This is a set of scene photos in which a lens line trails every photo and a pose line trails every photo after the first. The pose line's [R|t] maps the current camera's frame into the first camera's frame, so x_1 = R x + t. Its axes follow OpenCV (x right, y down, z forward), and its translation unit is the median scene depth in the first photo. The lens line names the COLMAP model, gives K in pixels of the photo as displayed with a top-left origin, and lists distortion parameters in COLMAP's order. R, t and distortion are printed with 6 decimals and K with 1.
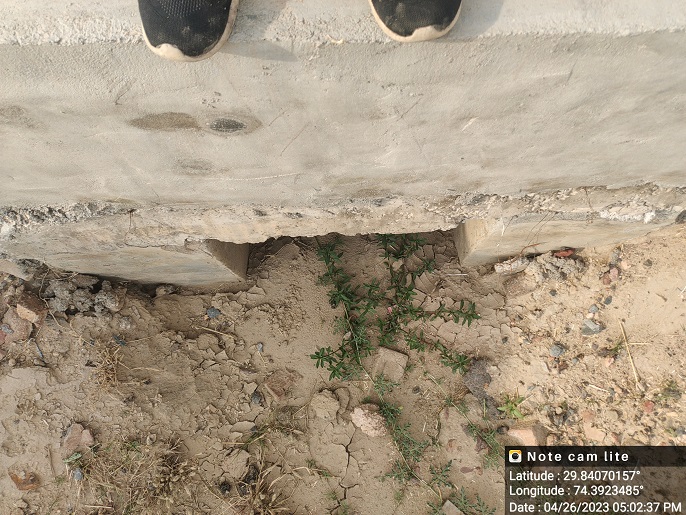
lens RADIAL K [[515.6, 0, 343.0], [0, 515.6, 257.5], [0, 0, 1]] dist [0.202442, -0.010288]
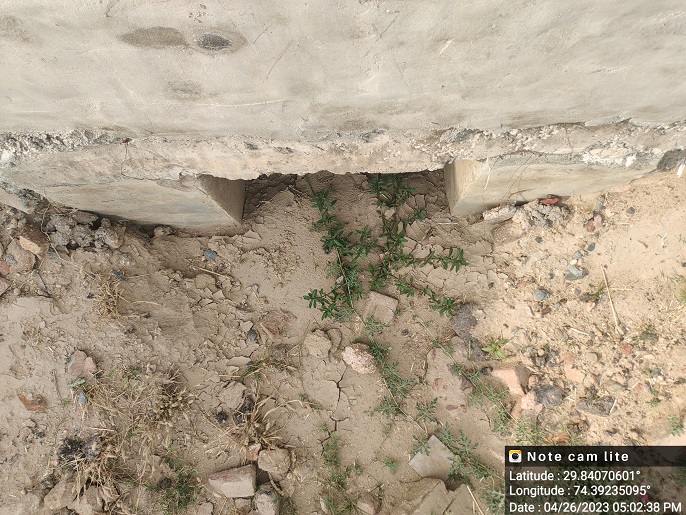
lens RADIAL K [[525.5, 0, 349.8], [0, 525.5, 258.8], [0, 0, 1]] dist [0.233501, -0.050525]
pose [[0.999938, 0.010069, -0.004738, 0.035944], [-0.009951, 0.999655, 0.024296, 0.090233], [0.004981, -0.024248, 0.999694, -0.060185]]
